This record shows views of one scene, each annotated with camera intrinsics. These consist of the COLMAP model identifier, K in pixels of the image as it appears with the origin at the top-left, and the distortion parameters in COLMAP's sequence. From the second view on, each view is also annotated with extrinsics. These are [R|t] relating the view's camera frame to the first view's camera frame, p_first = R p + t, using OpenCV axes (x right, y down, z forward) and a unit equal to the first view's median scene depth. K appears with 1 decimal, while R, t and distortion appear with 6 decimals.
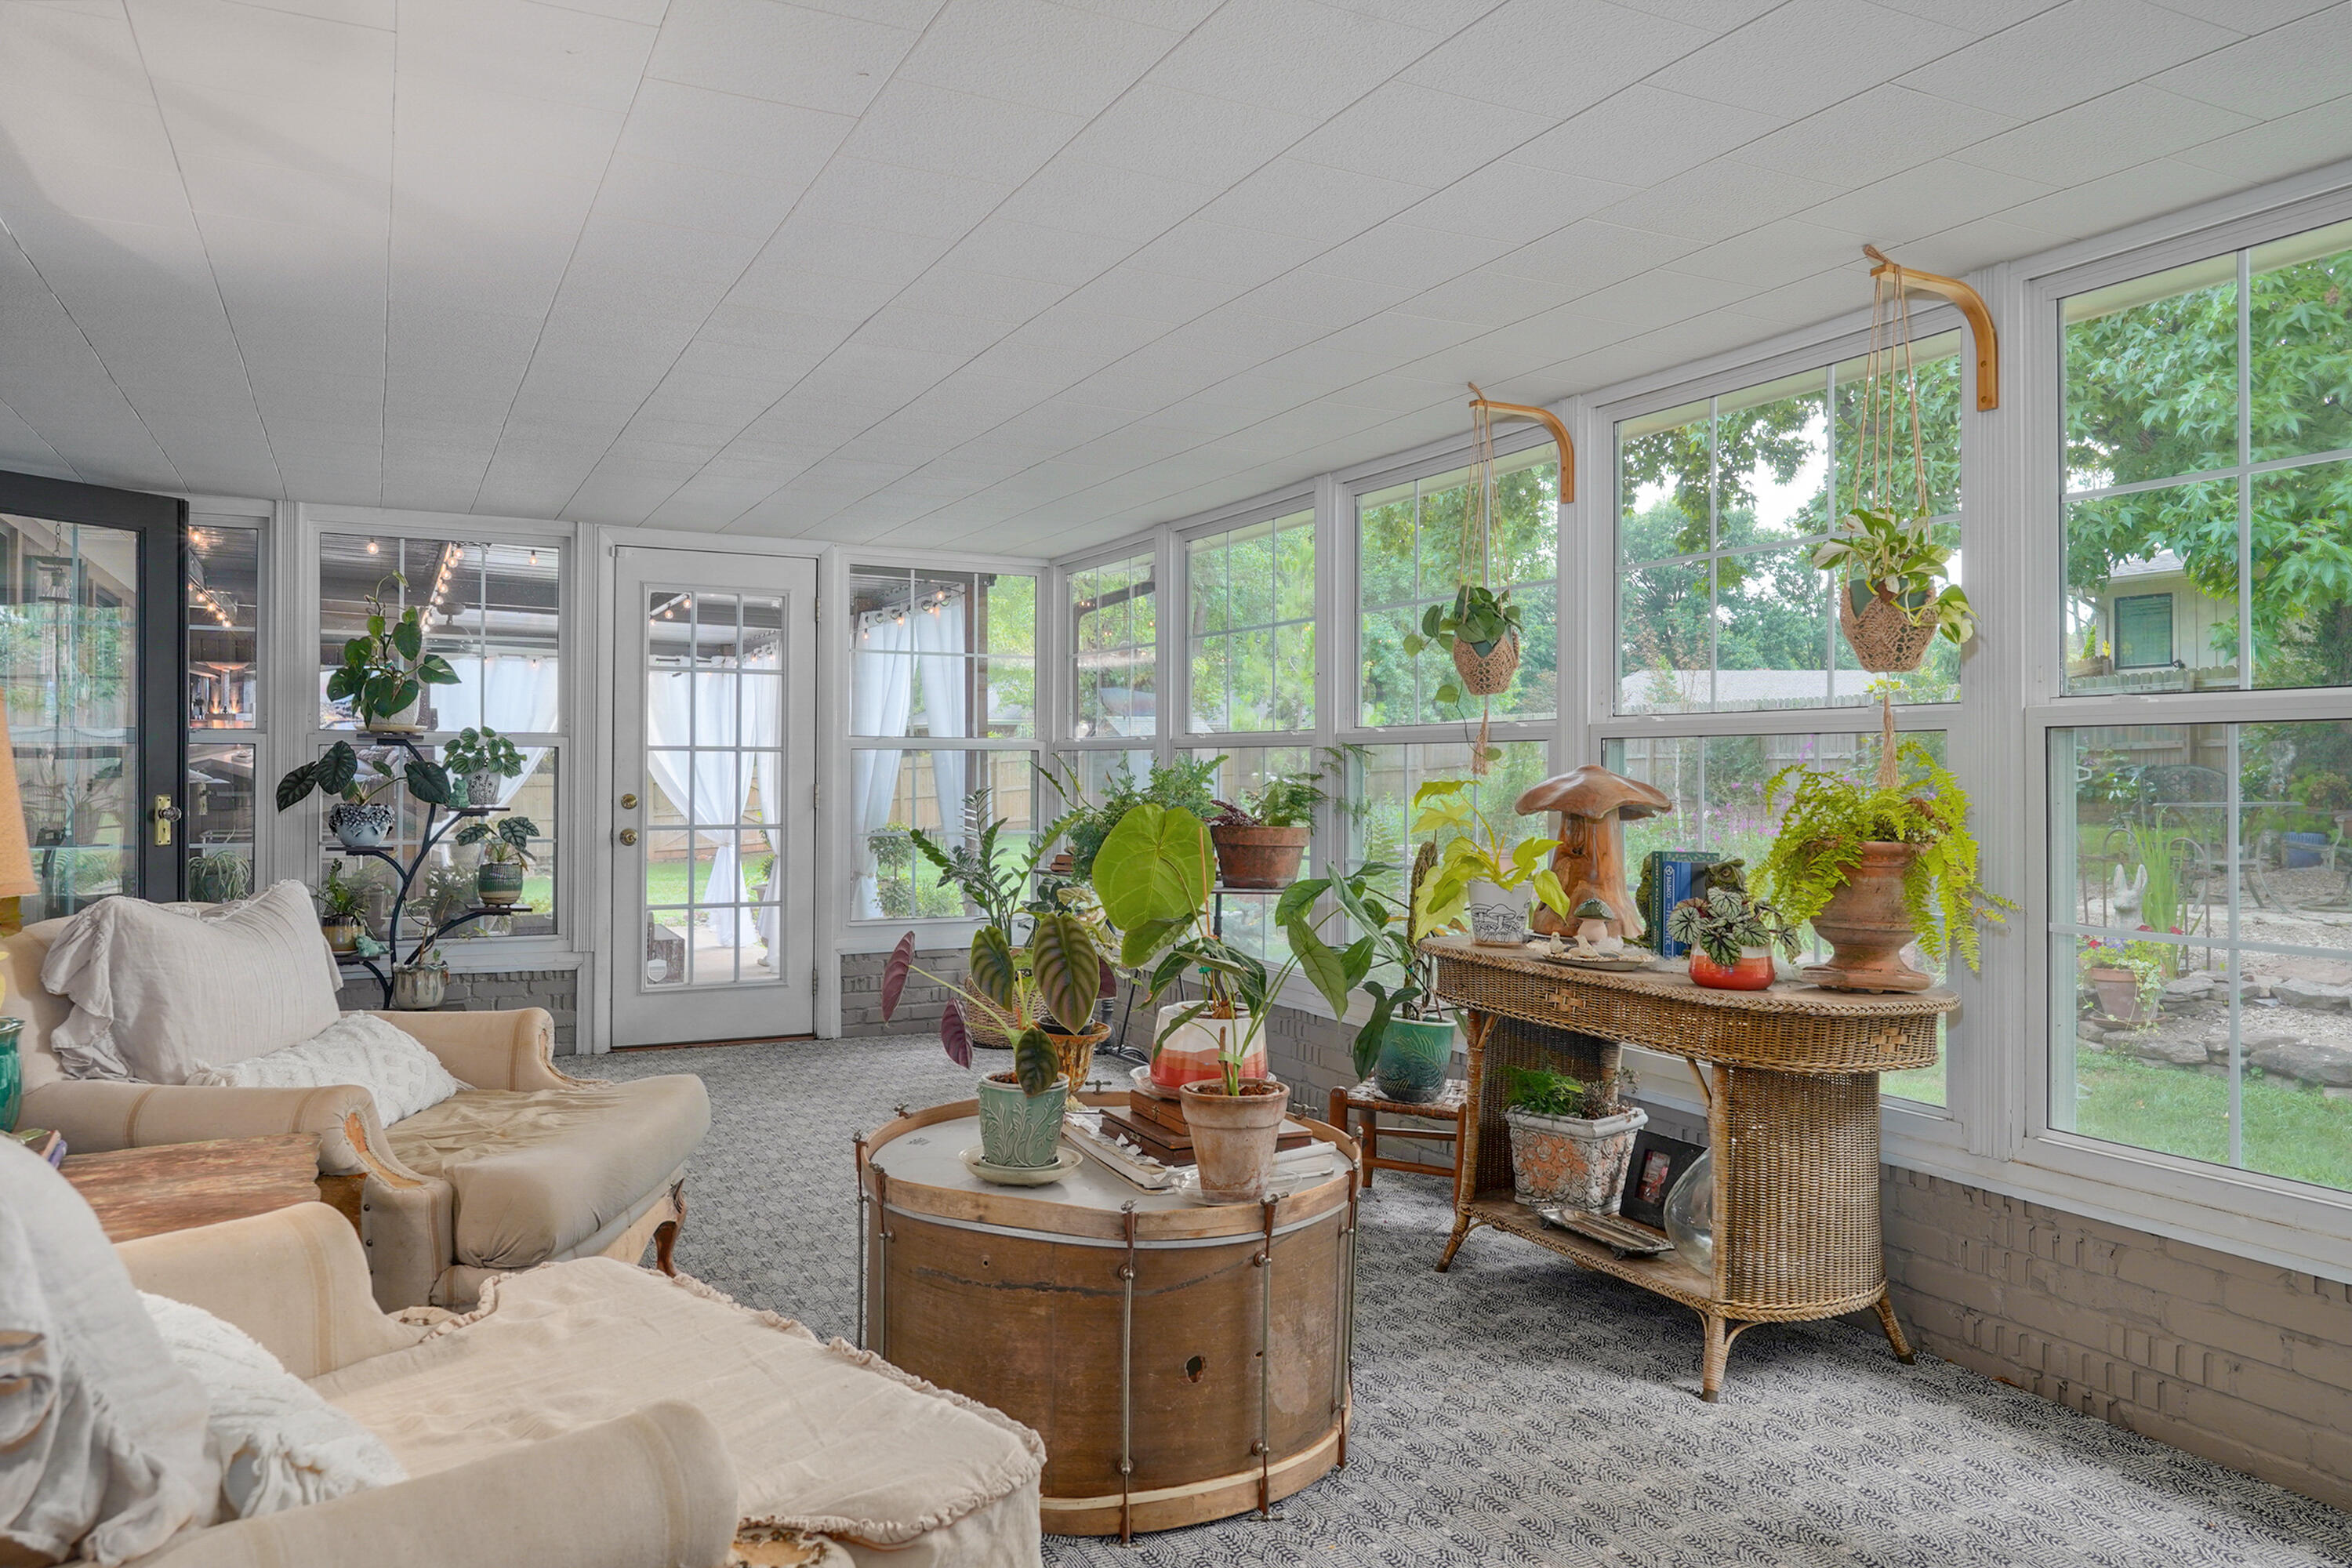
lens RADIAL K [[1660.6, 0, 1172.1], [0, 1660.6, 764.6], [0, 0, 1]] dist [0.002204, 0.001006]
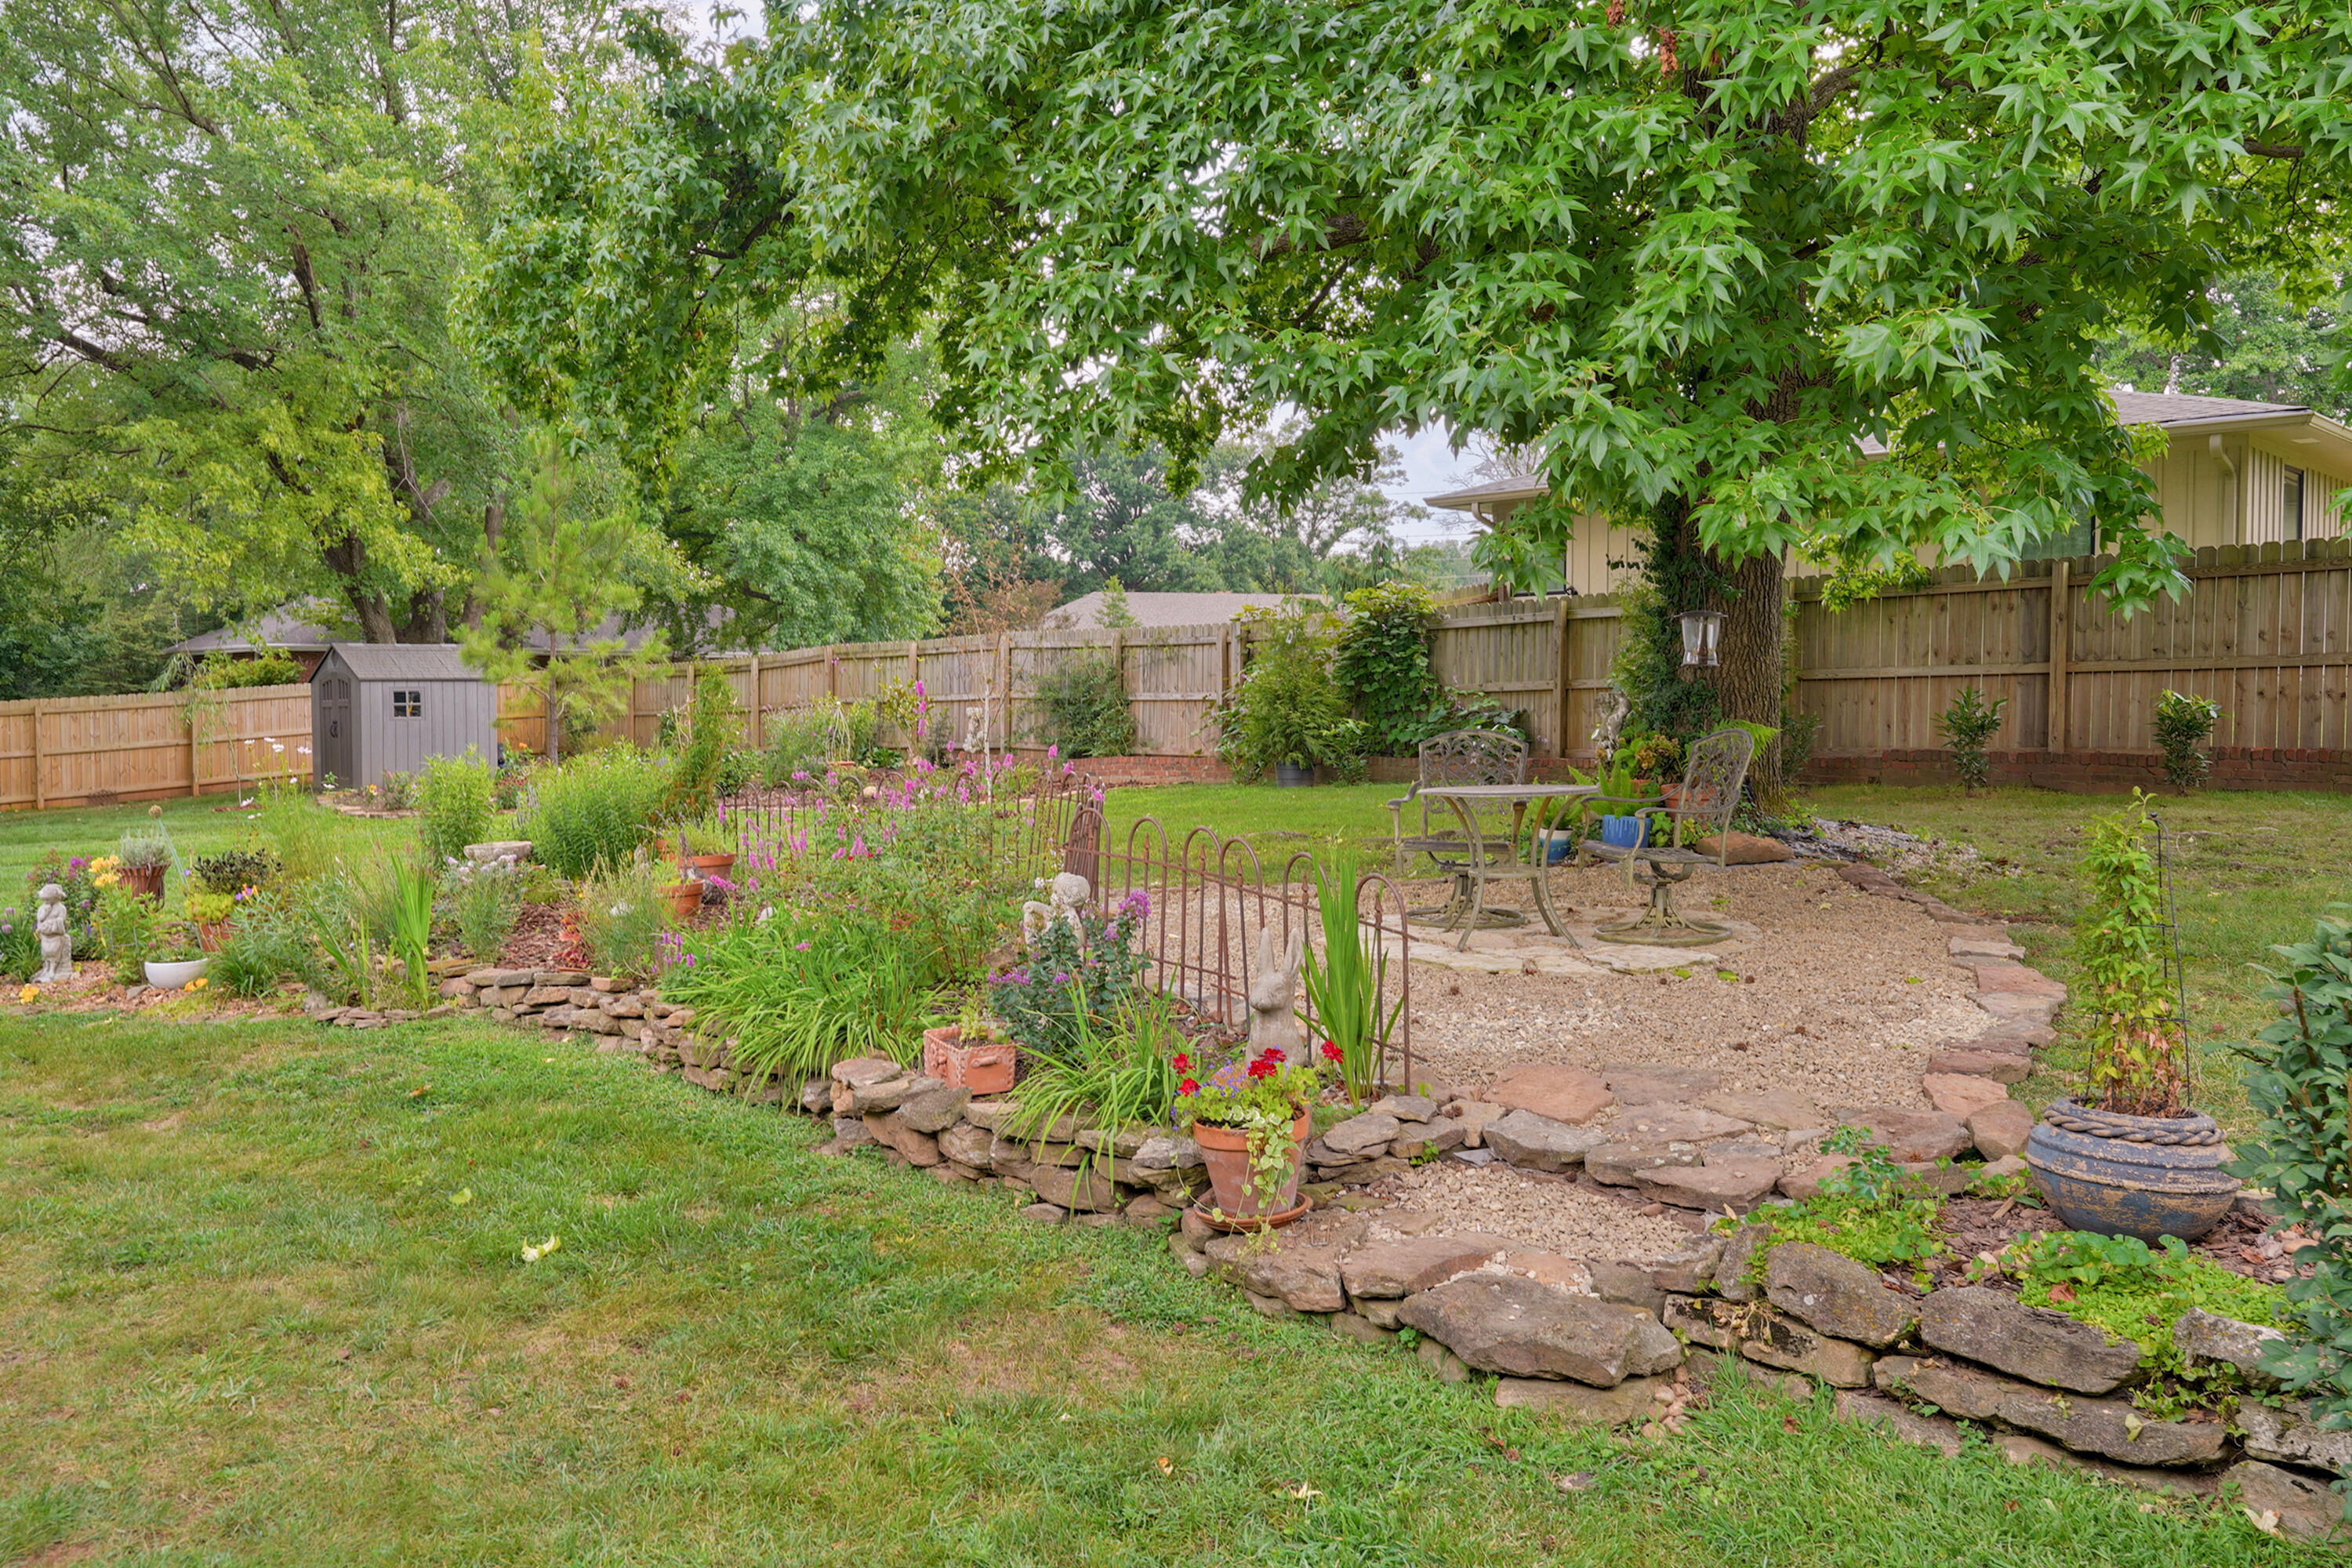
lens RADIAL K [[1794.3, 0, 1176.0], [0, 1794.3, 784.0], [0, 0, 1]] dist [0.003824, 0.001100]
pose [[0.956181, -0.018622, 0.292185, 0.286759], [0.003624, 0.998652, 0.051786, -0.018997], [-0.292755, -0.048457, 0.954959, 0.327353]]
